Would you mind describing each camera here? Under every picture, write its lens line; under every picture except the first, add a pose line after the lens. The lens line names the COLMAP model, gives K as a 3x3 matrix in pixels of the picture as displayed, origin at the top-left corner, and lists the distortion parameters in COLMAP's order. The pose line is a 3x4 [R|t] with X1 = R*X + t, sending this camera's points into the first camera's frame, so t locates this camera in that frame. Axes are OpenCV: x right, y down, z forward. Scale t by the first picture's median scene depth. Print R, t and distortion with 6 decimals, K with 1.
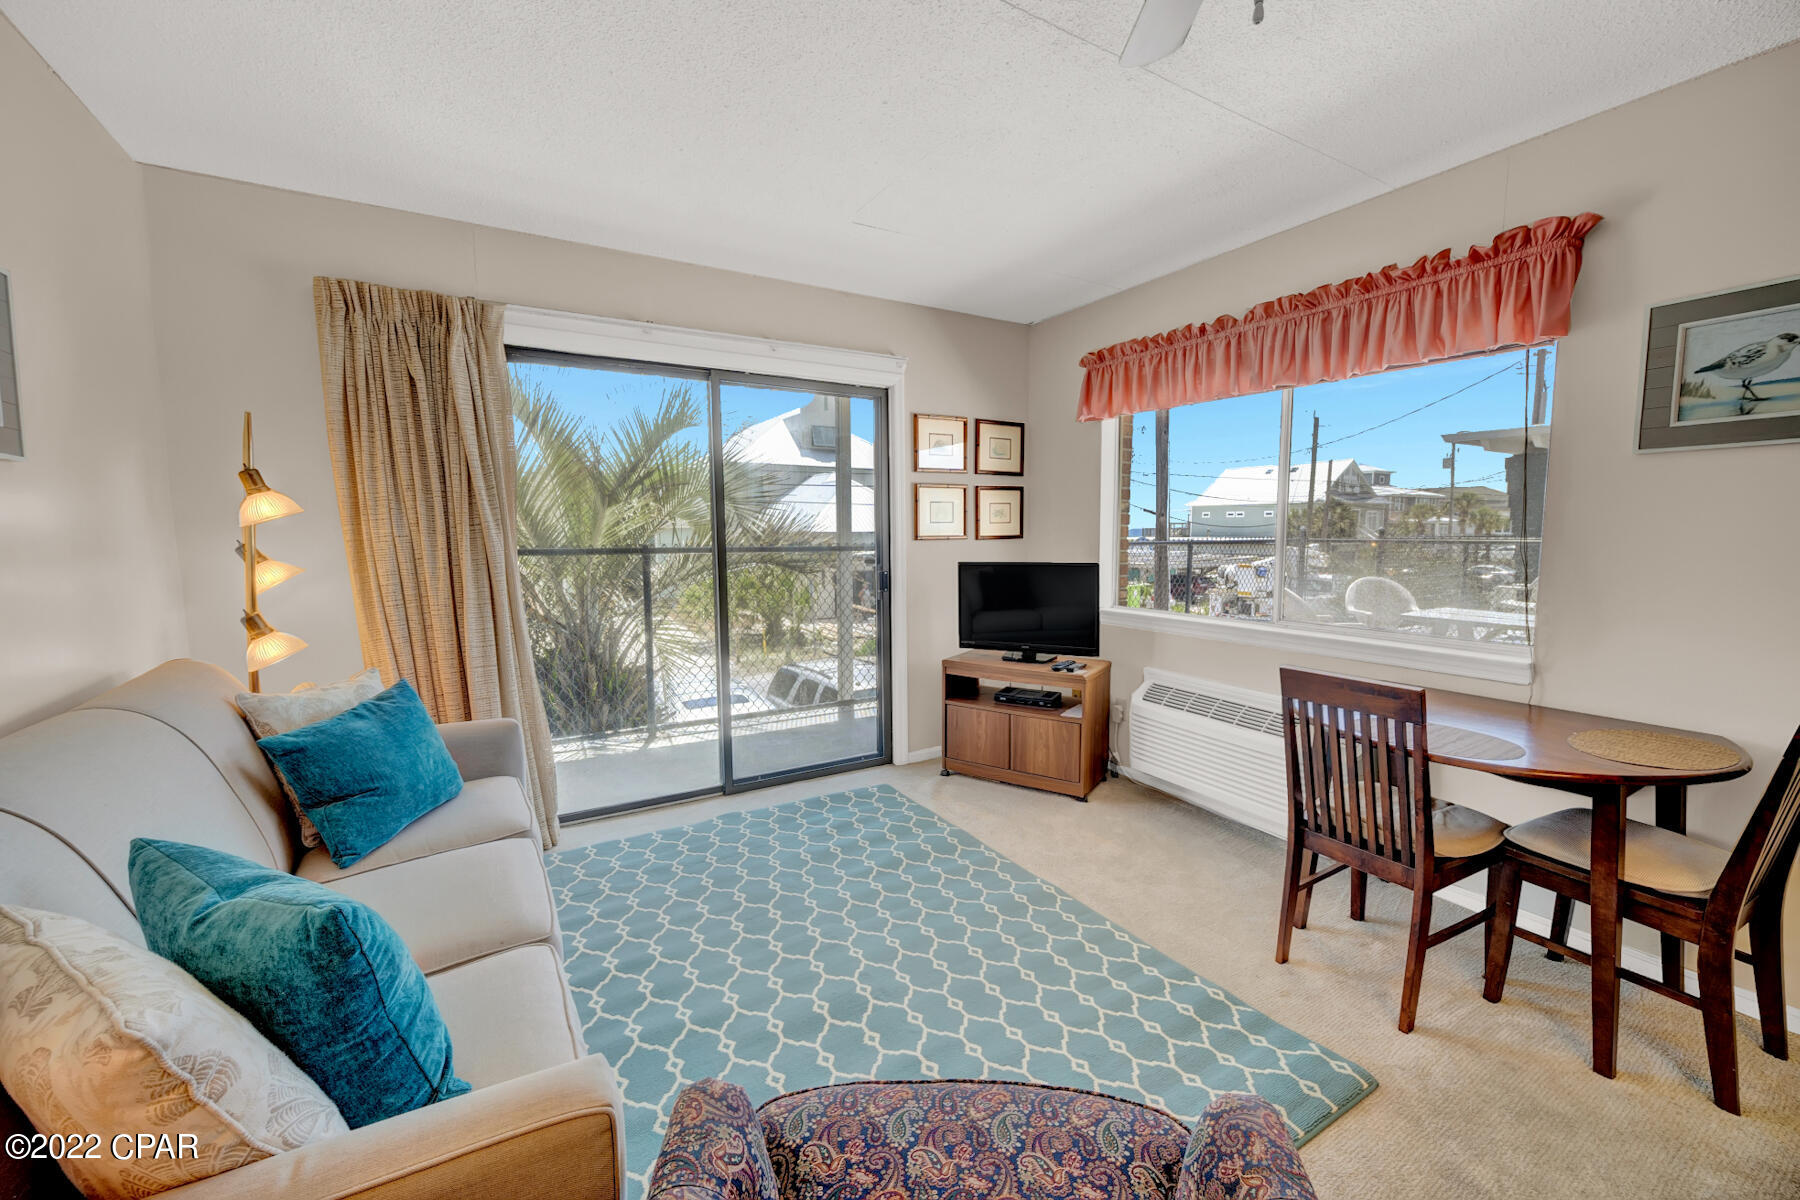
lens RADIAL K [[714.9, 0, 905.8], [0, 714.9, 599.0], [0, 0, 1]] dist [-0.003103, -0.000198]
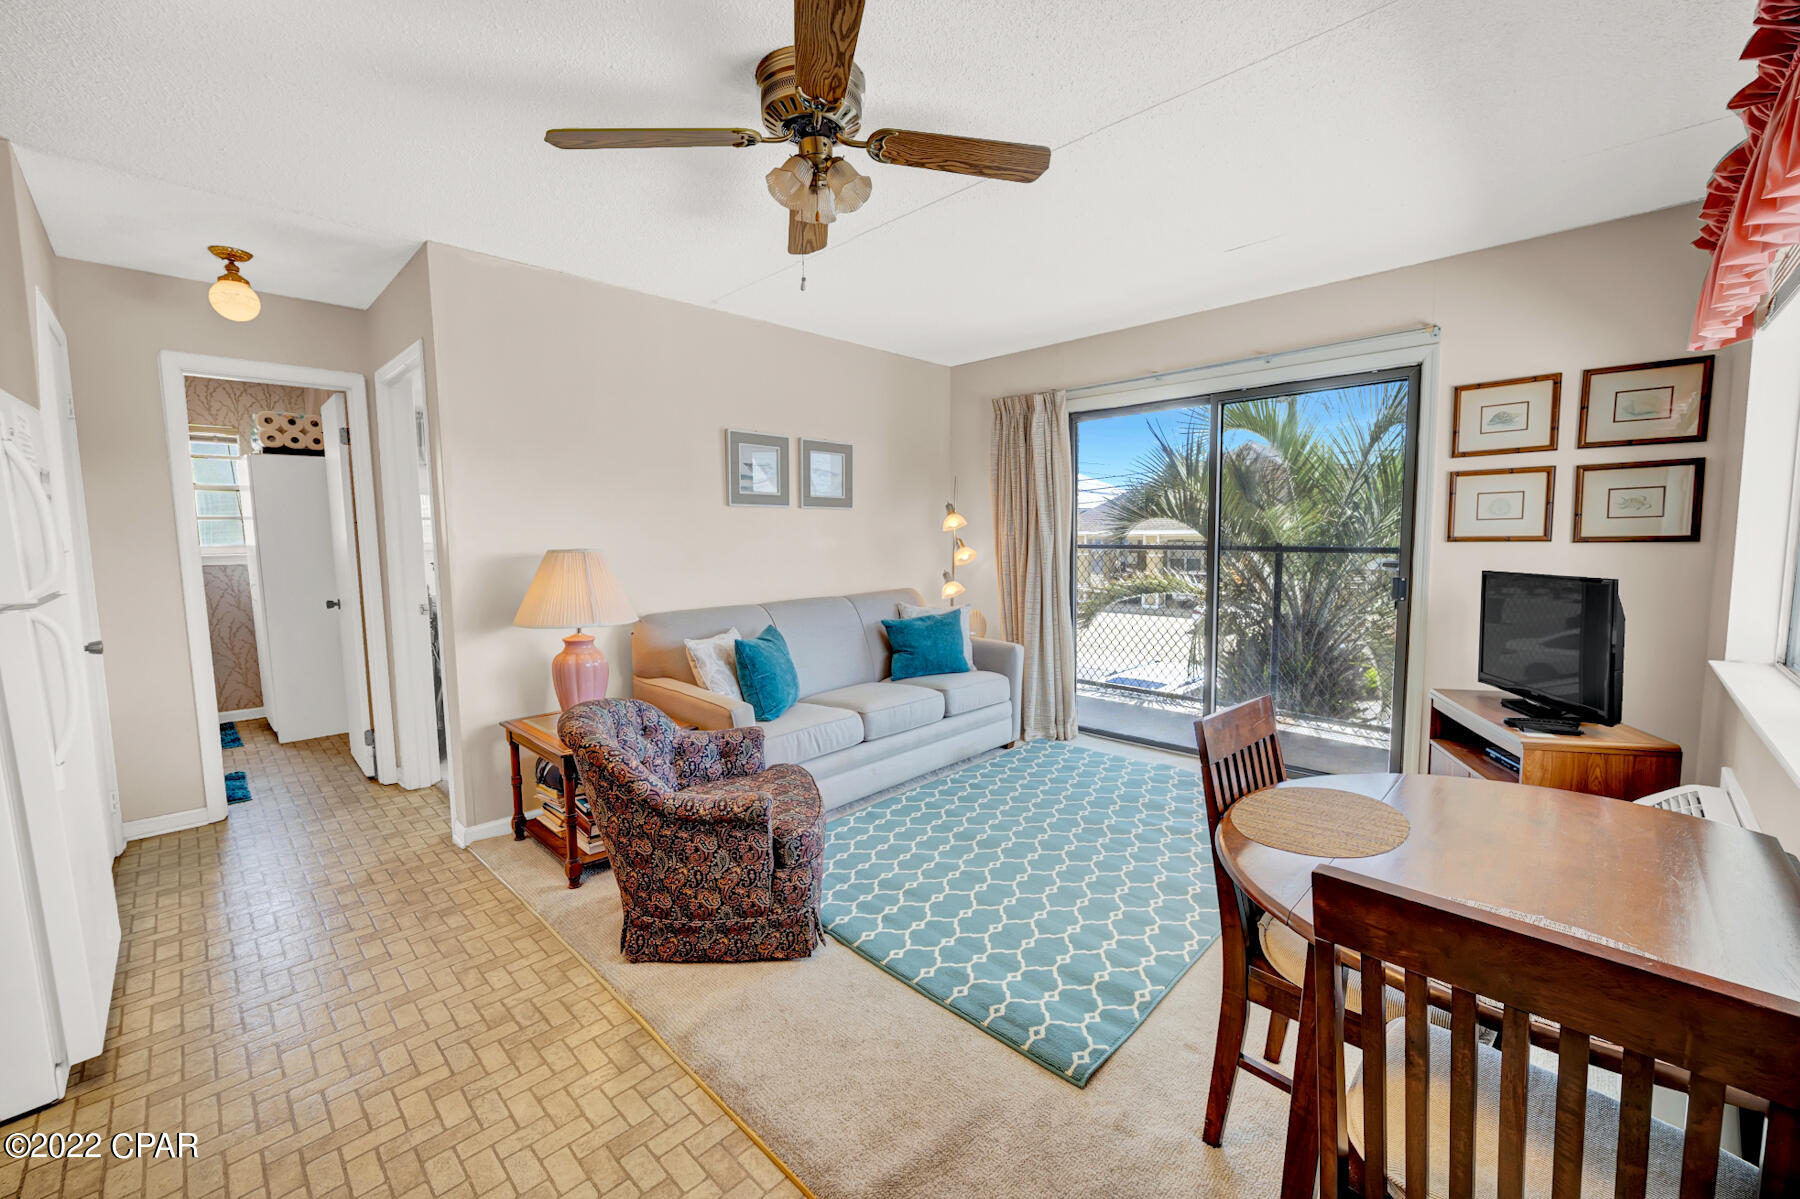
lens RADIAL K [[714.9, 0, 905.8], [0, 714.9, 598.5], [0, 0, 1]] dist [-0.003103, -0.000198]
pose [[0.254368, 0.087388, -0.963151, 0.931693], [-0.085589, 0.994036, 0.067586, -0.029130], [0.963313, 0.065244, 0.260331, 0.282486]]
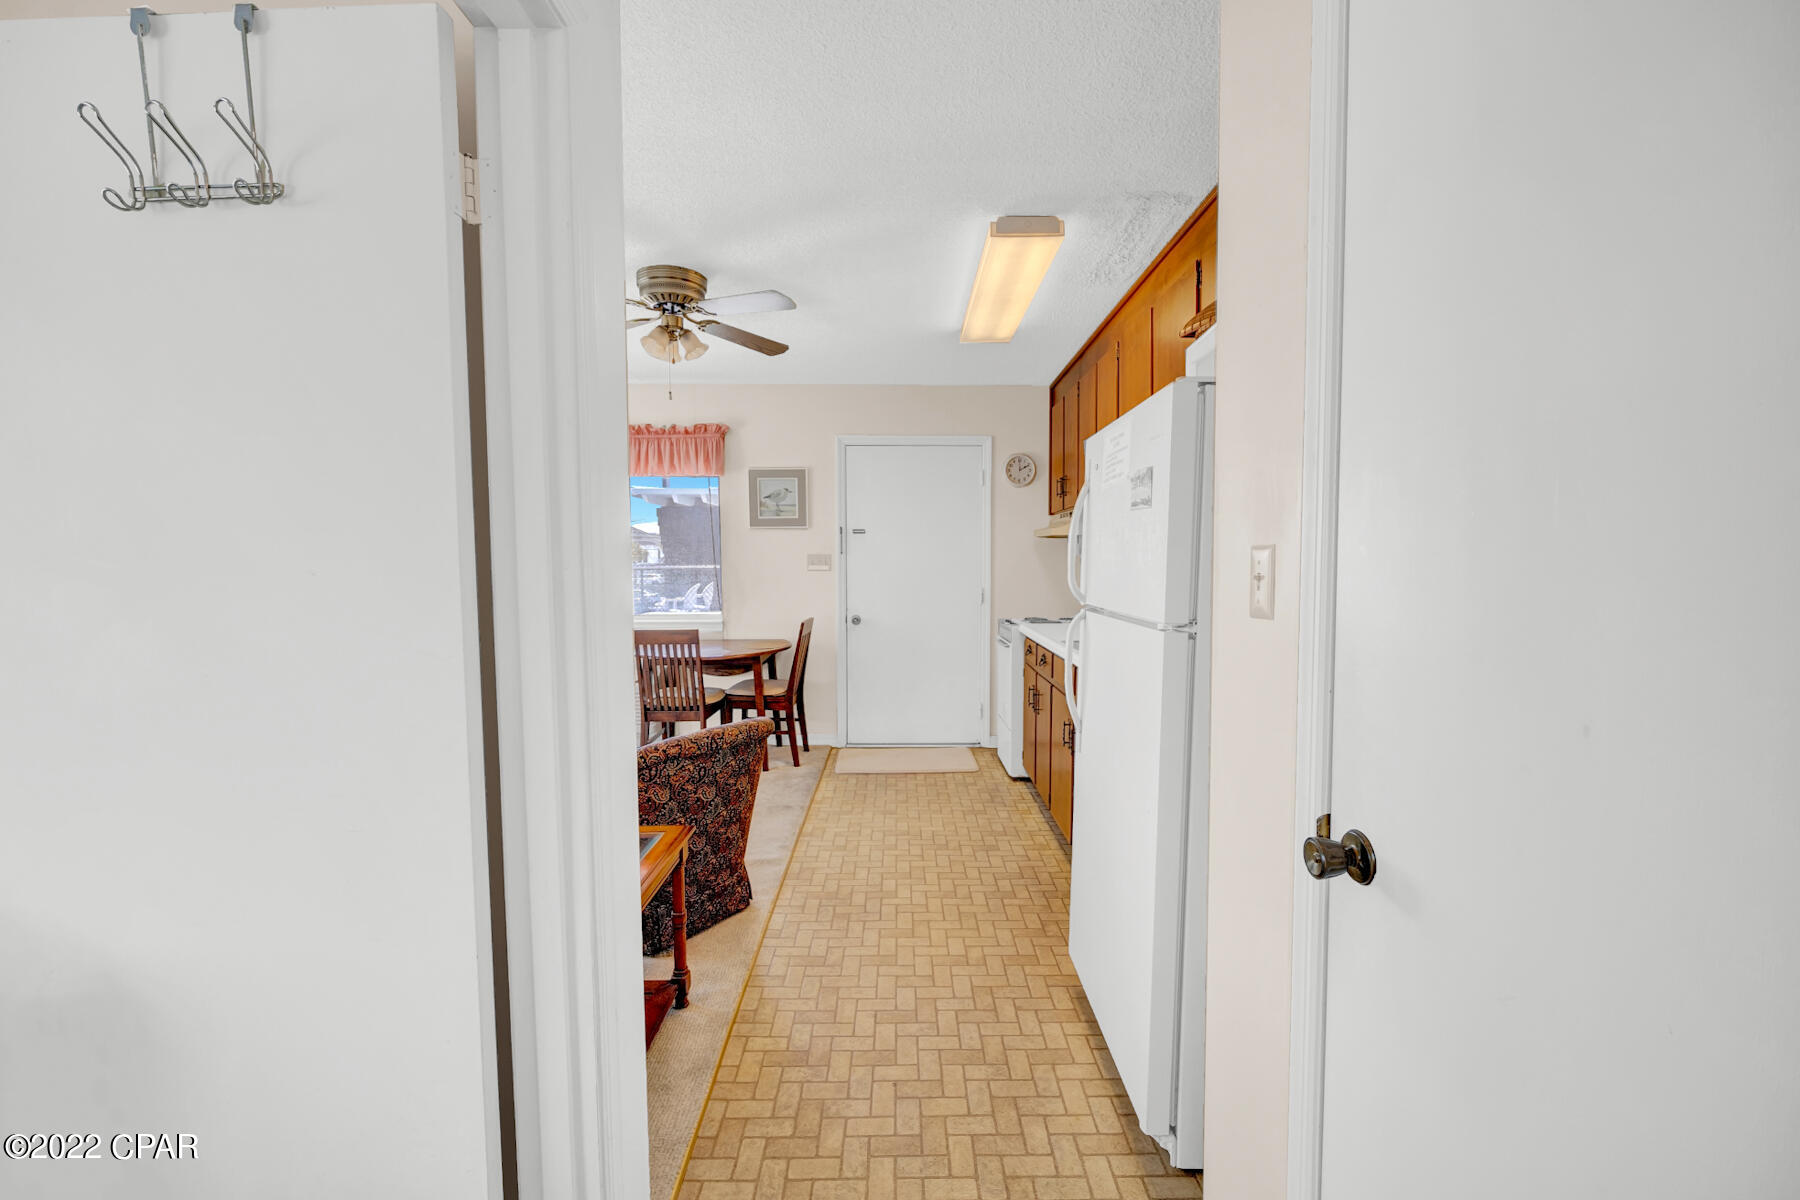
lens RADIAL K [[731.8, 0, 905.8], [0, 731.8, 601.5], [0, 0, 1]] dist [-0.003226, -0.000395]
pose [[0.503773, -0.051278, 0.862313, -0.637627], [0.087669, 0.996117, 0.008017, 0.051397], [-0.859376, 0.071559, 0.506313, -0.515394]]
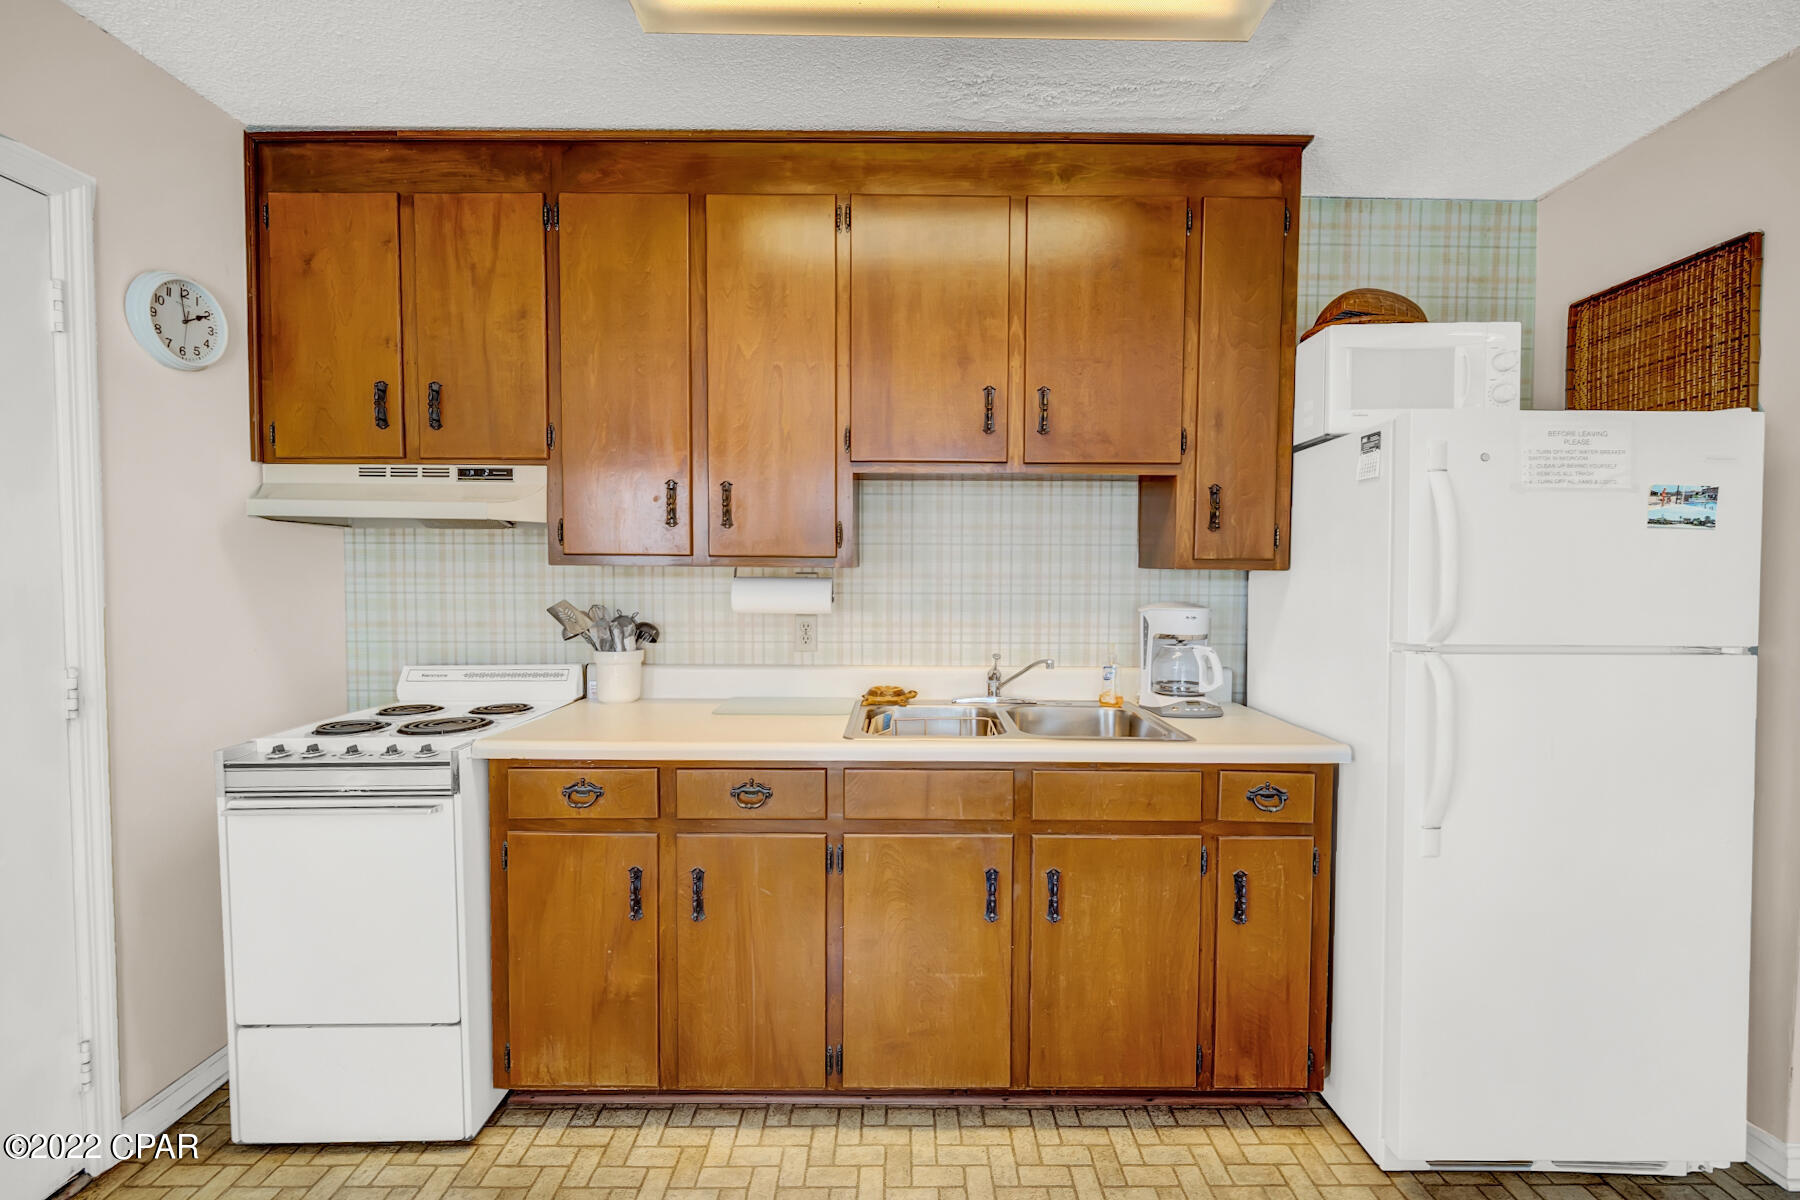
lens RADIAL K [[731.8, 0, 905.8], [0, 731.8, 601.5], [0, 0, 1]] dist [-0.003226, -0.000395]
pose [[-0.862807, -0.026644, 0.504831, 0.225366], [0.044187, 0.990813, 0.127813, -0.046201], [-0.503599, 0.132585, -0.853703, 0.408078]]
